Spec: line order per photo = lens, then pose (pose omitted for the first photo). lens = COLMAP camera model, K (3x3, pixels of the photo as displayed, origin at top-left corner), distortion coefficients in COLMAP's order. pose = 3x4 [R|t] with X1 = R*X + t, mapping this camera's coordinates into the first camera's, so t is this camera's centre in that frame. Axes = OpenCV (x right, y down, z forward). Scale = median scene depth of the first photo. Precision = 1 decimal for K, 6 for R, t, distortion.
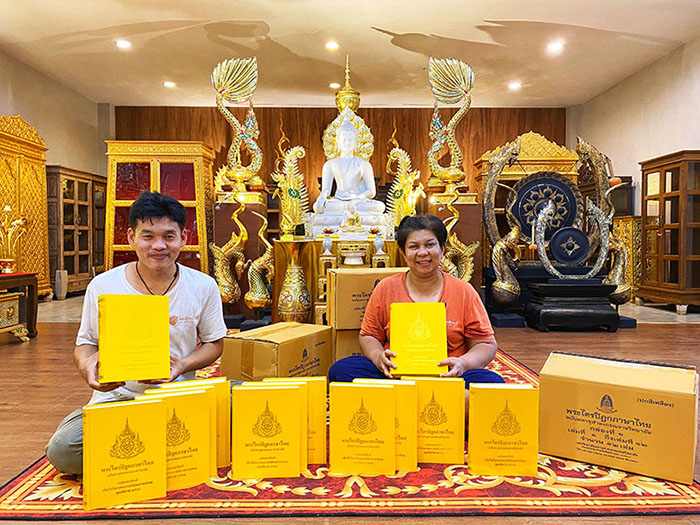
lens RADIAL K [[536.9, 0, 354.7], [0, 536.9, 258.9], [0, 0, 1]] dist [0.029829, -0.027672]
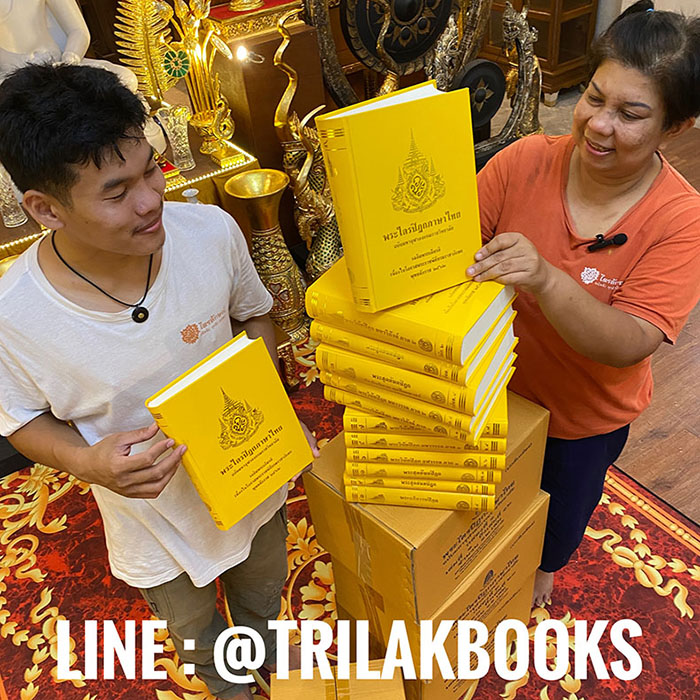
lens RADIAL K [[714.6, 0, 346.8], [0, 714.6, 360.8], [0, 0, 1]] dist [0.025827, -0.022668]
pose [[0.839822, -0.395205, 0.372172, -0.123315], [0.106702, 0.792372, 0.600634, -0.274010], [-0.532273, -0.464714, 0.707620, 0.386389]]
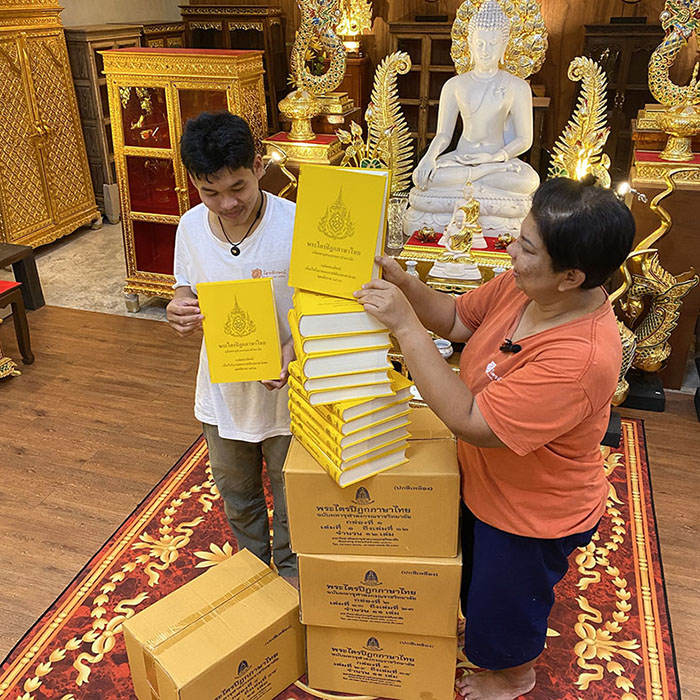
lens RADIAL K [[717.2, 0, 346.9], [0, 717.2, 354.8], [0, 0, 1]] dist [0.020394, -0.009359]
pose [[0.949701, 0.138089, -0.281070, 0.110739], [-0.006469, 0.905989, 0.423252, -0.270861], [0.313093, -0.400145, 0.861311, 0.231687]]
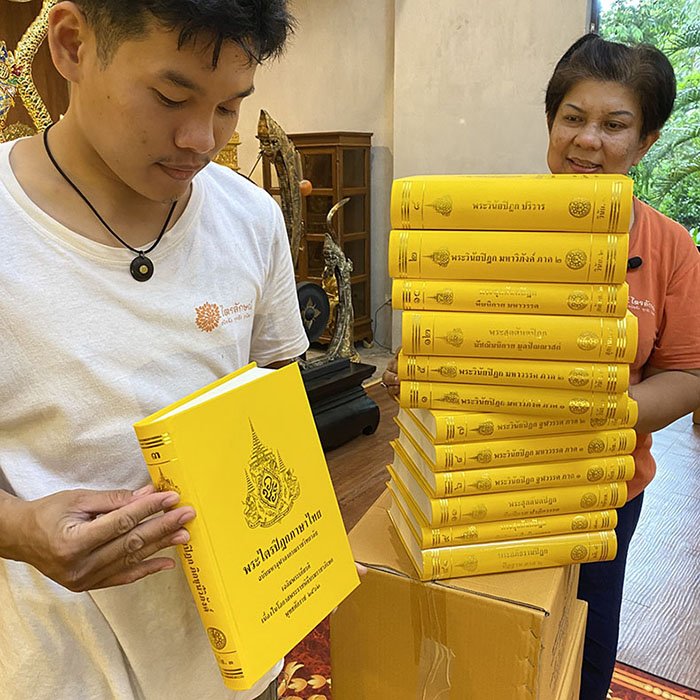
lens RADIAL K [[727.3, 0, 332.4], [0, 727.3, 348.5], [0, 0, 1]] dist [0.032540, -0.006197]
pose [[0.626433, -0.190158, 0.755924, -0.197872], [0.032236, 0.975277, 0.218623, -0.158931], [-0.778808, -0.112585, 0.617076, 0.468713]]
